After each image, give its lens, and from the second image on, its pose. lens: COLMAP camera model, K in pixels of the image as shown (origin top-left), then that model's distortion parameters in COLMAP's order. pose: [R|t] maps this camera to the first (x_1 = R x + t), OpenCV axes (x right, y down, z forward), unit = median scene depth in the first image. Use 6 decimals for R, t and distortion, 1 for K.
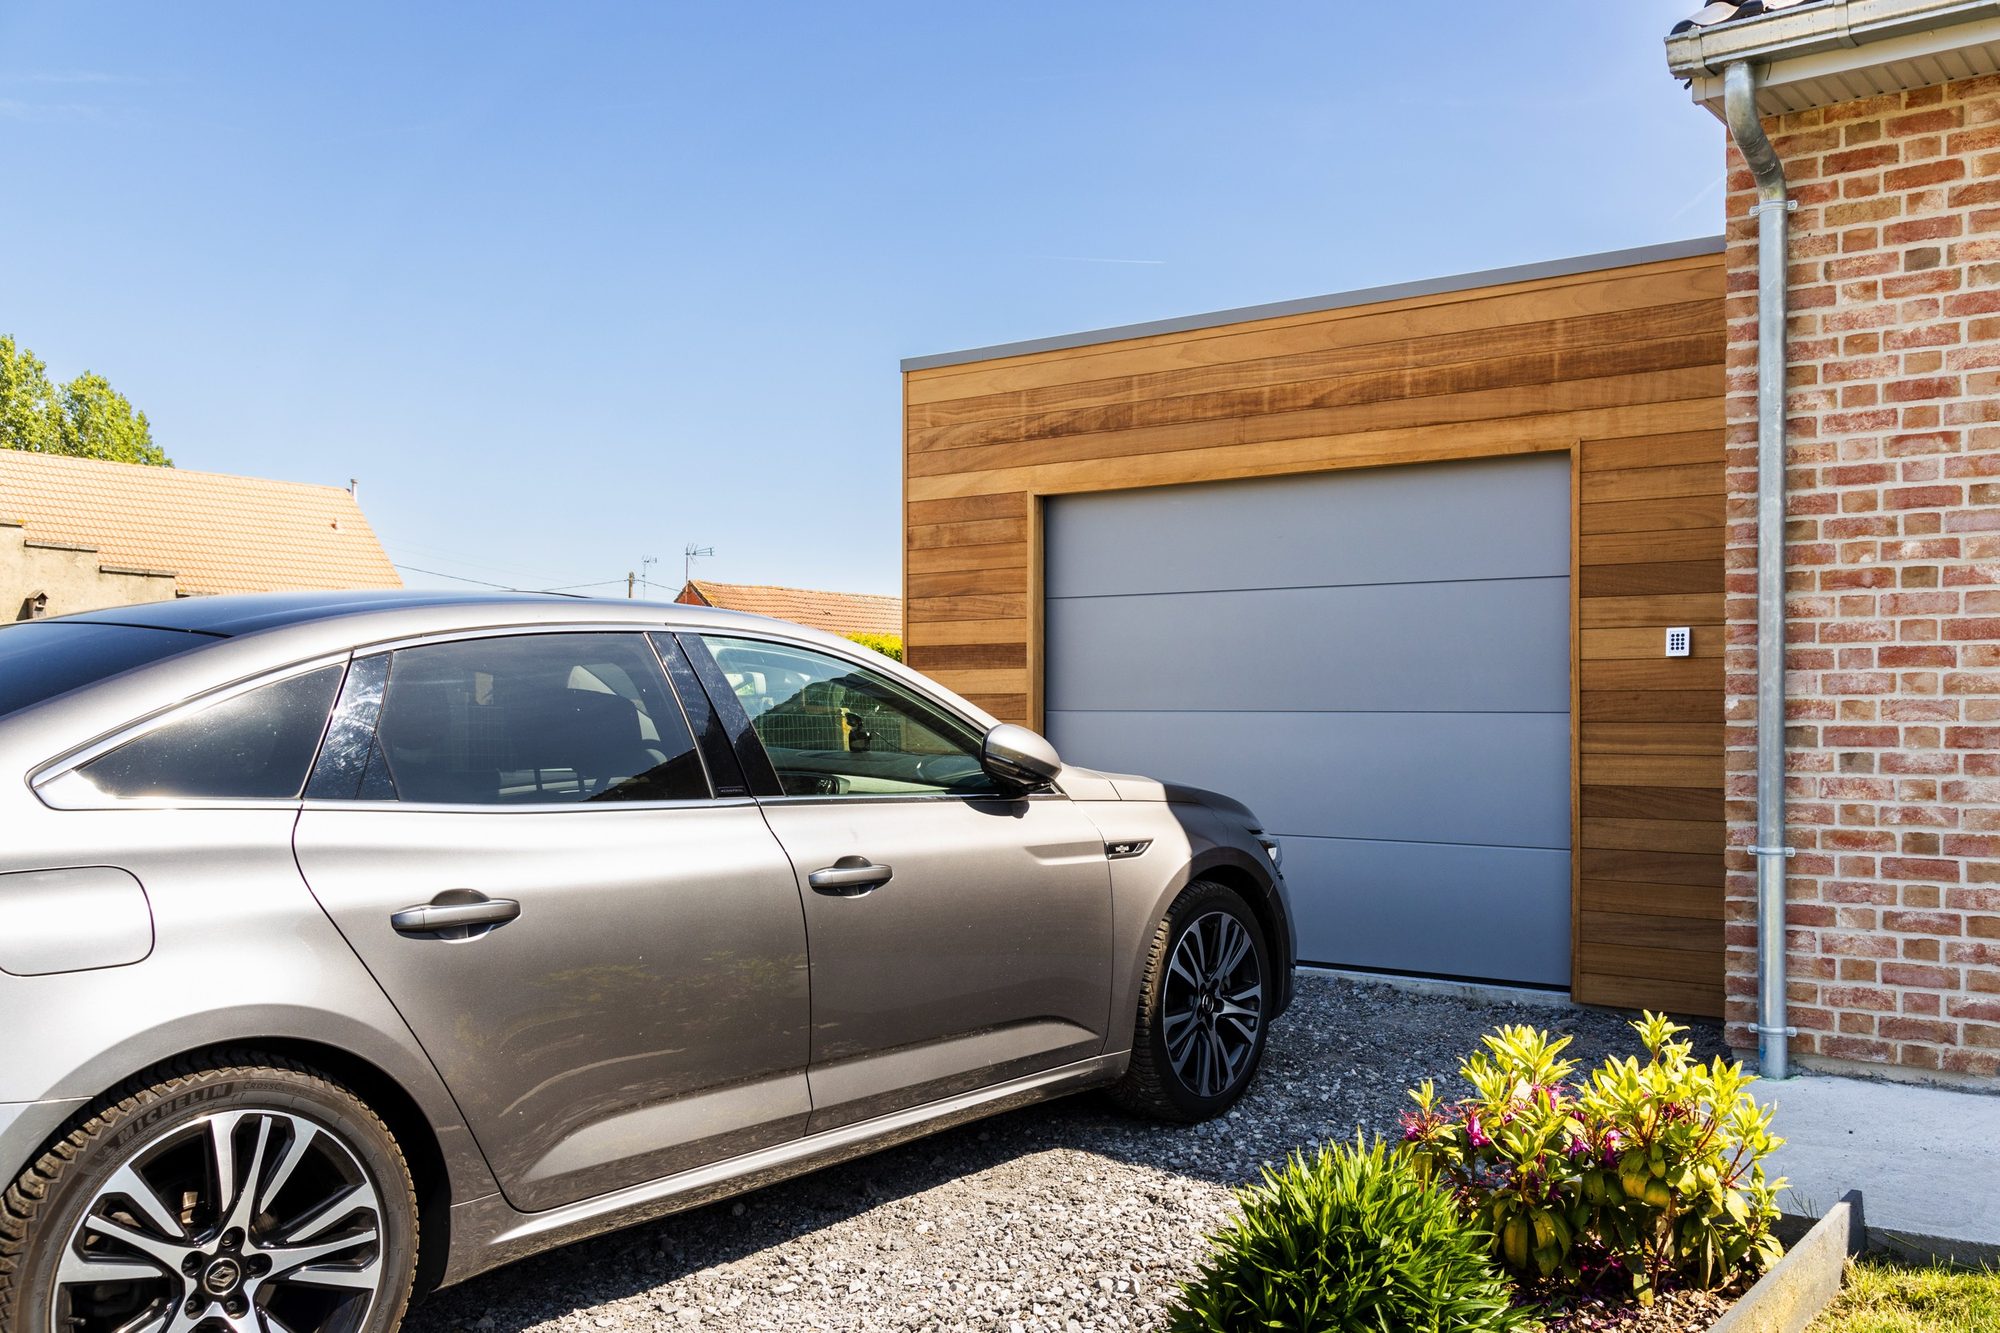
lens RADIAL K [[1768.6, 0, 1116.5], [0, 1768.6, 726.1], [0, 0, 1]] dist [-0.014607, 0.057315]
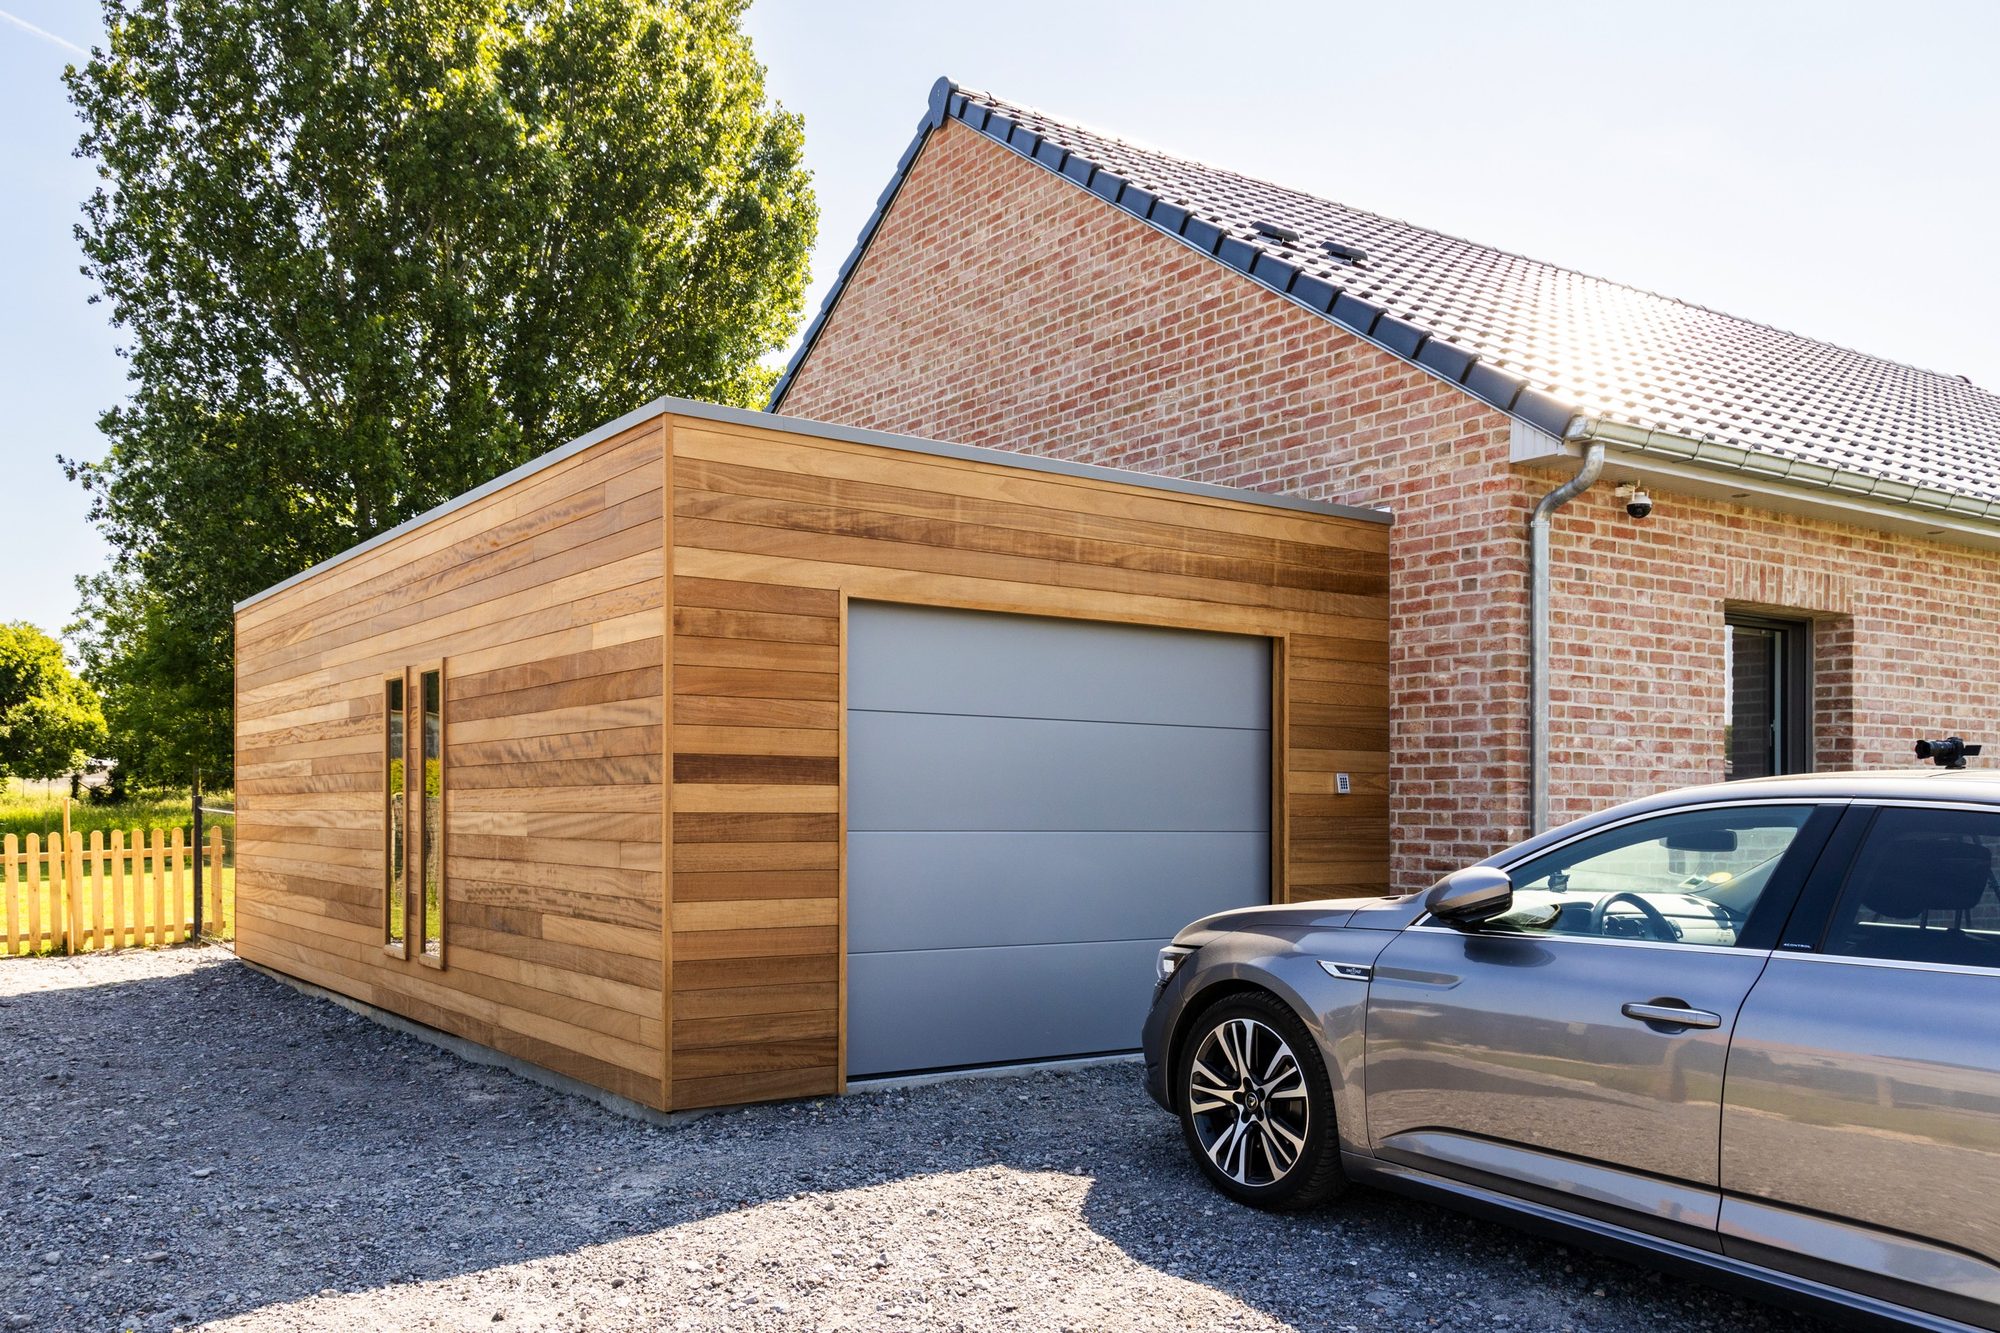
lens RADIAL K [[1616.0, 0, 963.6], [0, 1616.0, 786.9], [0, 0, 1]] dist [0.095151, 0.009950]
pose [[0.346248, 0.008199, 0.938107, -1.213451], [-0.007602, 0.999953, -0.005934, -0.041096], [-0.938112, -0.005077, 0.346294, 0.975906]]
